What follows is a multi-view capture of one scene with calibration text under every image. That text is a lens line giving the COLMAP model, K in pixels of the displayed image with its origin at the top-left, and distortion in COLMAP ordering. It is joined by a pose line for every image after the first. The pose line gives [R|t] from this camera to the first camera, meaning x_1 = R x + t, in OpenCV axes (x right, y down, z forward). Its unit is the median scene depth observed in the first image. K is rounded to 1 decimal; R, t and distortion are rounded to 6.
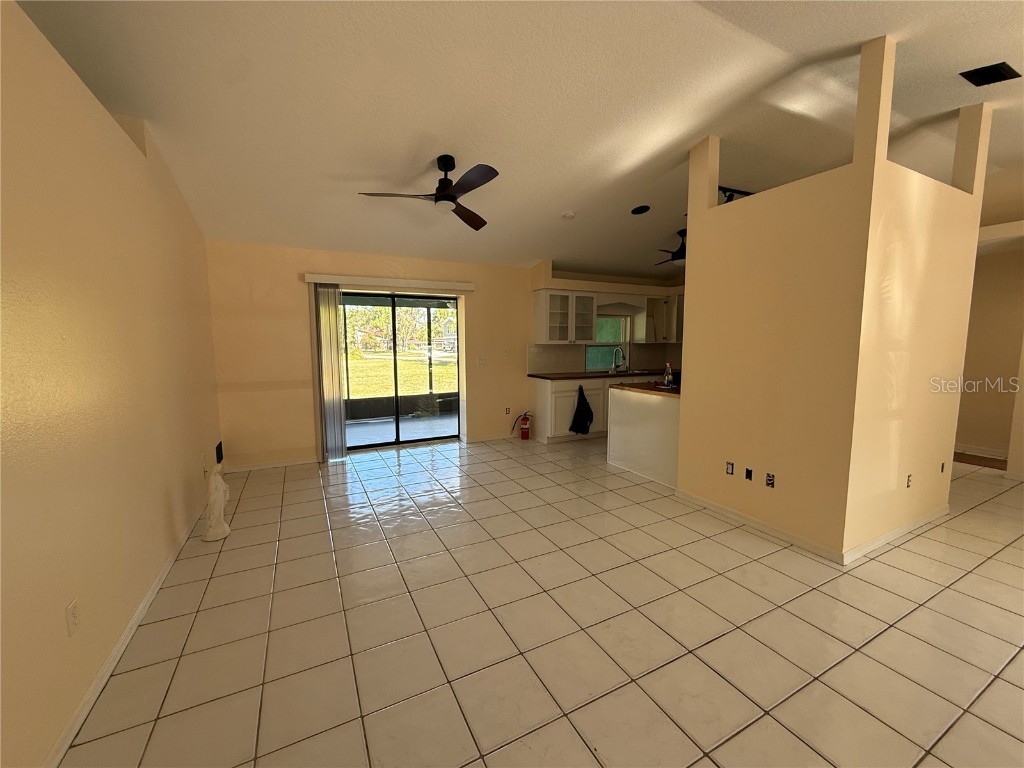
lens RADIAL K [[408.8, 0, 508.1], [0, 408.8, 383.7], [0, 0, 1]] dist [-0.000988, 0.000026]
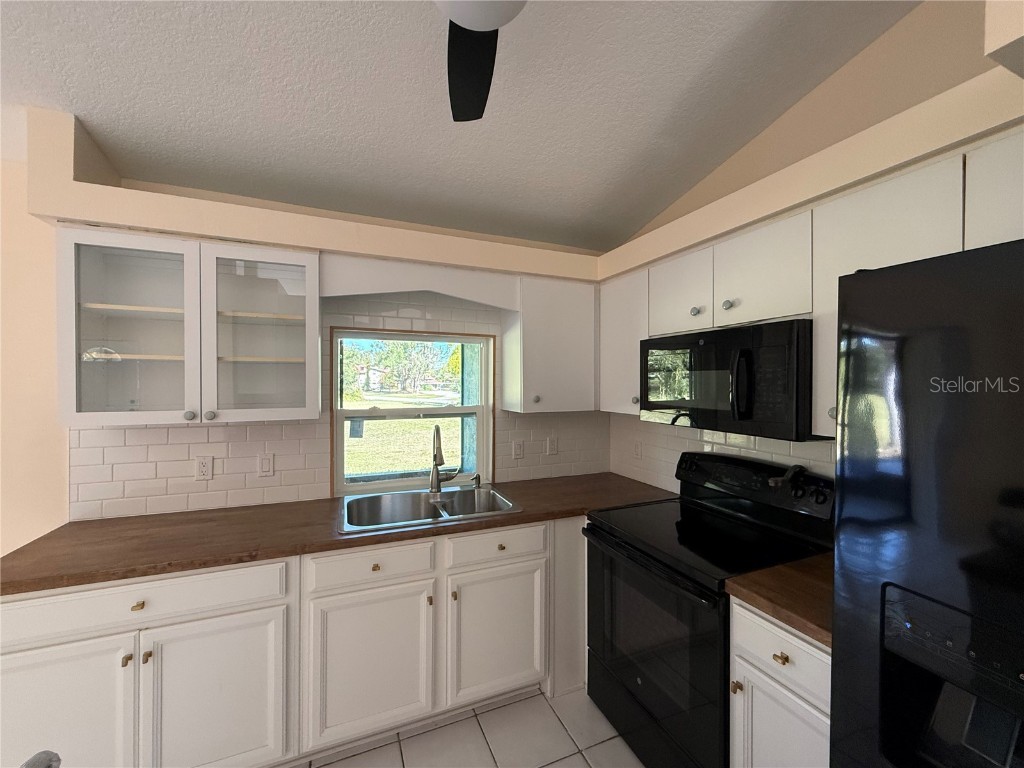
lens RADIAL K [[408.8, 0, 508.1], [0, 408.8, 383.7], [0, 0, 1]] dist [-0.000988, 0.000026]
pose [[0.996726, 0.010066, -0.080220, 0.366021], [-0.017912, 0.995056, -0.097689, -0.093439], [0.078840, 0.098806, 0.991979, 0.682976]]
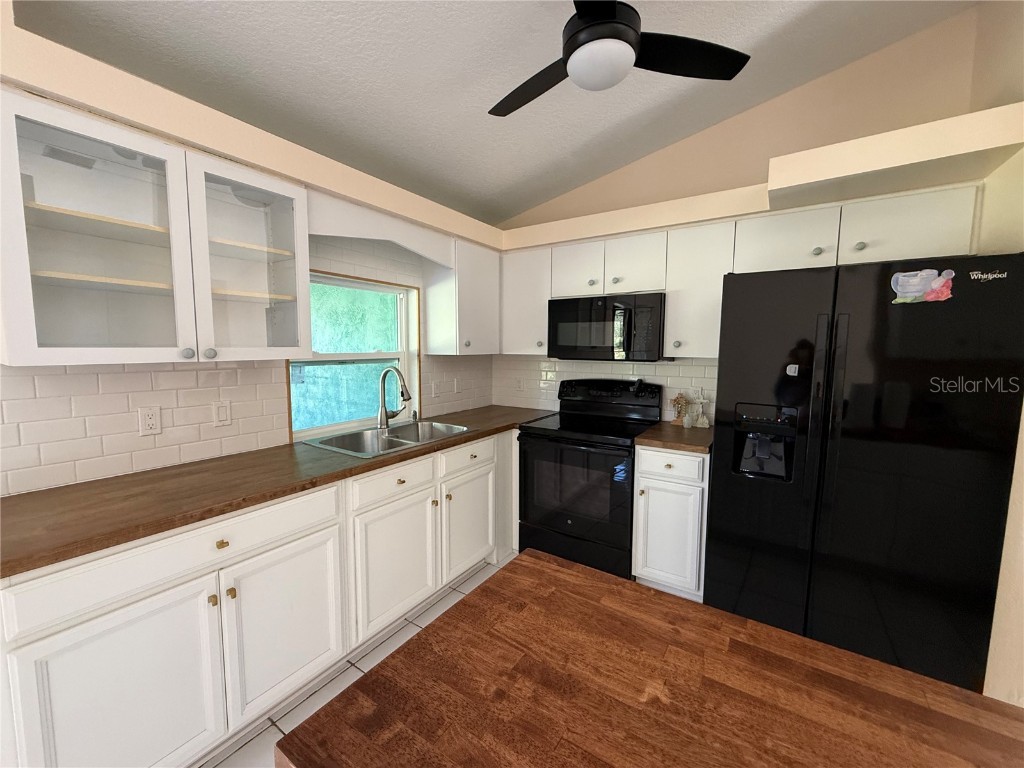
lens RADIAL K [[413.7, 0, 512.0], [0, 413.7, 384.0], [0, 0, 1]] dist [-0.000287, -0.000039]
pose [[0.868433, -0.034590, 0.494598, 0.184410], [0.040898, 0.999161, -0.001933, -0.069698], [-0.494117, 0.021906, 0.869119, 0.635254]]
